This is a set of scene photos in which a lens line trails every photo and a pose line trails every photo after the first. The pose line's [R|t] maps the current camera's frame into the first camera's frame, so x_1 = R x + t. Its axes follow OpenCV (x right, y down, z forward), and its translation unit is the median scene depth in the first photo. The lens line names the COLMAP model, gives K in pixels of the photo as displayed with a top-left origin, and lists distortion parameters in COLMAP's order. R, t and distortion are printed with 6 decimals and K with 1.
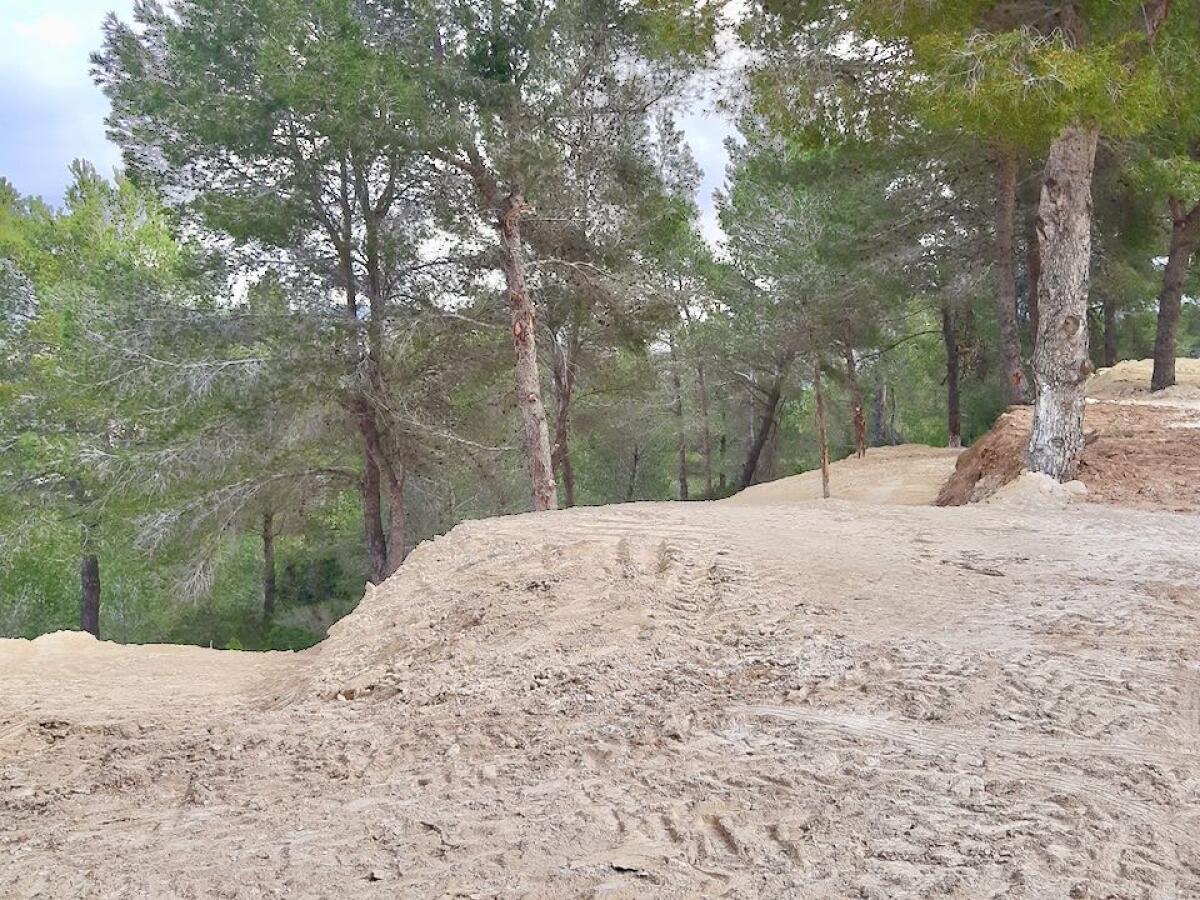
lens RADIAL K [[1220.8, 0, 625.5], [0, 1220.8, 451.9], [0, 0, 1]] dist [0.164912, -0.451219]
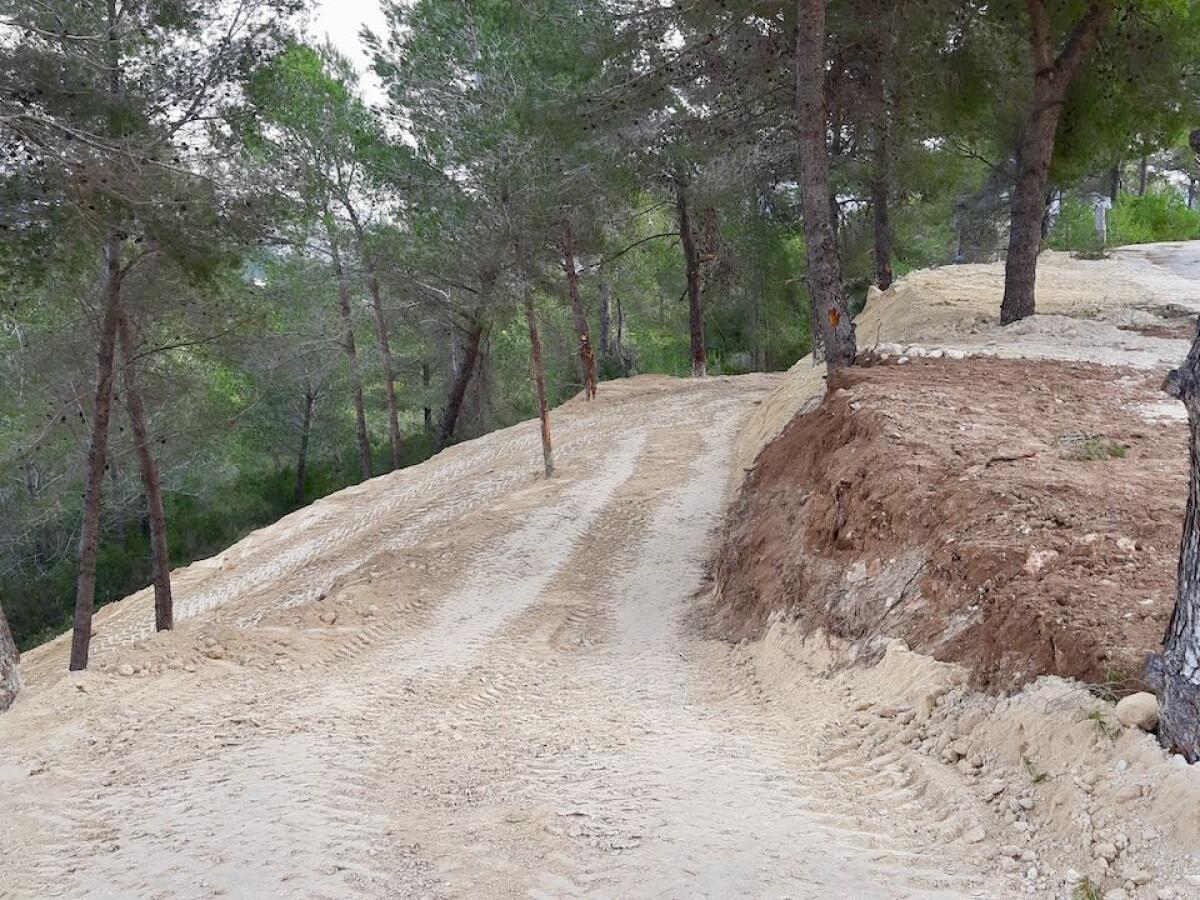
lens RADIAL K [[1220.8, 0, 625.5], [0, 1220.8, 451.9], [0, 0, 1]] dist [0.164912, -0.451219]
pose [[0.973971, -0.055457, 0.219782, 0.040270], [0.037324, 0.995612, 0.085817, -0.027964], [-0.223577, -0.075380, 0.971767, 0.233223]]
